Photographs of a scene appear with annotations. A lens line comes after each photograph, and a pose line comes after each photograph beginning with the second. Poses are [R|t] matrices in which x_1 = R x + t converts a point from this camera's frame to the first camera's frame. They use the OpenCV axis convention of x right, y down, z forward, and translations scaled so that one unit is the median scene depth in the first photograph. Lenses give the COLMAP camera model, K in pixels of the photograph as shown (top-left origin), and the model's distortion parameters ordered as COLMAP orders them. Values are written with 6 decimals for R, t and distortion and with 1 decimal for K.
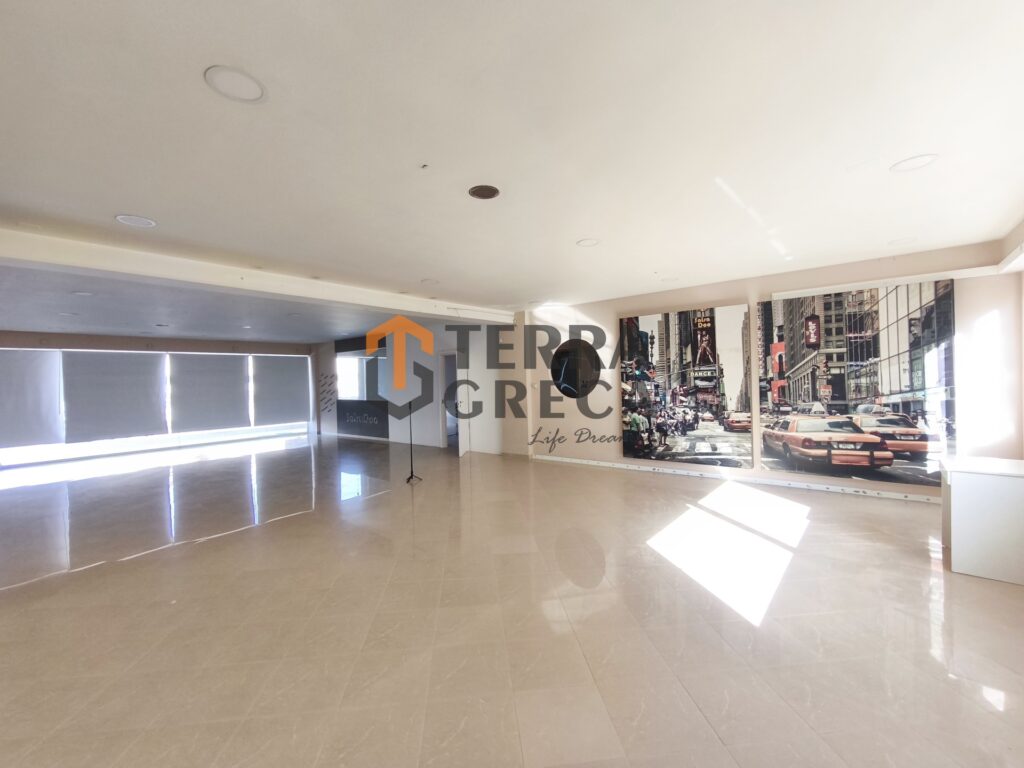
lens RADIAL K [[423.7, 0, 511.7], [0, 423.7, 381.6], [0, 0, 1]] dist [-0.012523, 0.003833]
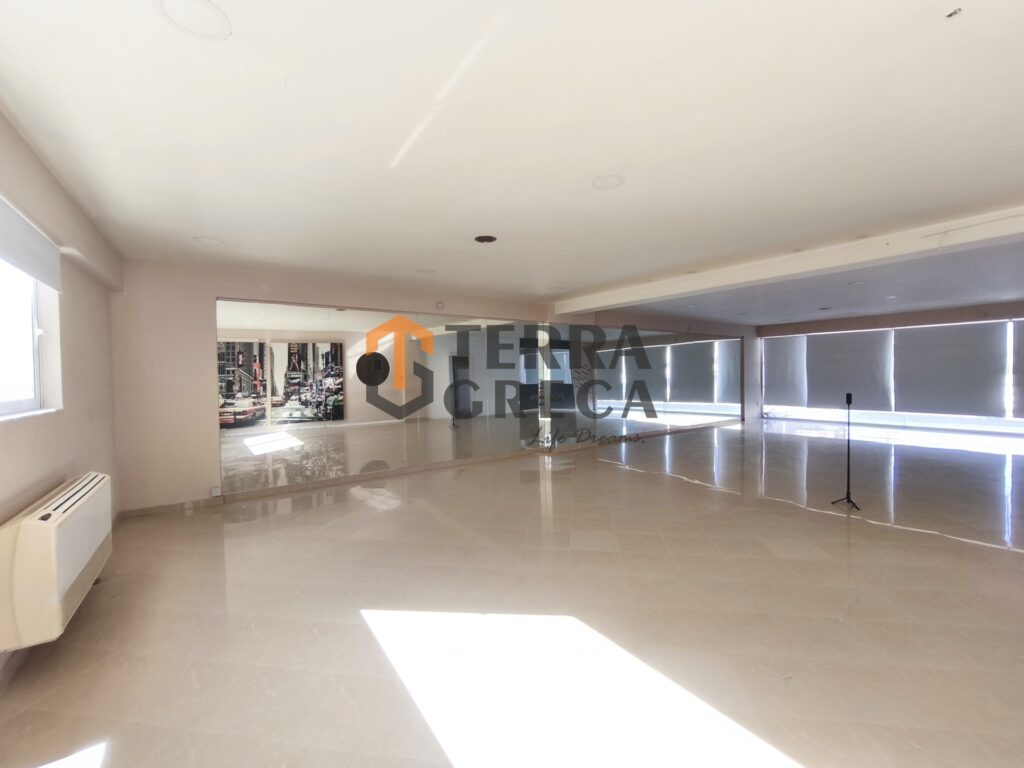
lens RADIAL K [[423.7, 0, 511.7], [0, 423.7, 381.6], [0, 0, 1]] dist [-0.012523, 0.003833]
pose [[-0.237025, 0.050603, -0.970185, 0.666186], [0.021556, 0.998671, 0.046823, -0.021025], [0.971264, -0.009815, -0.237801, 0.725812]]
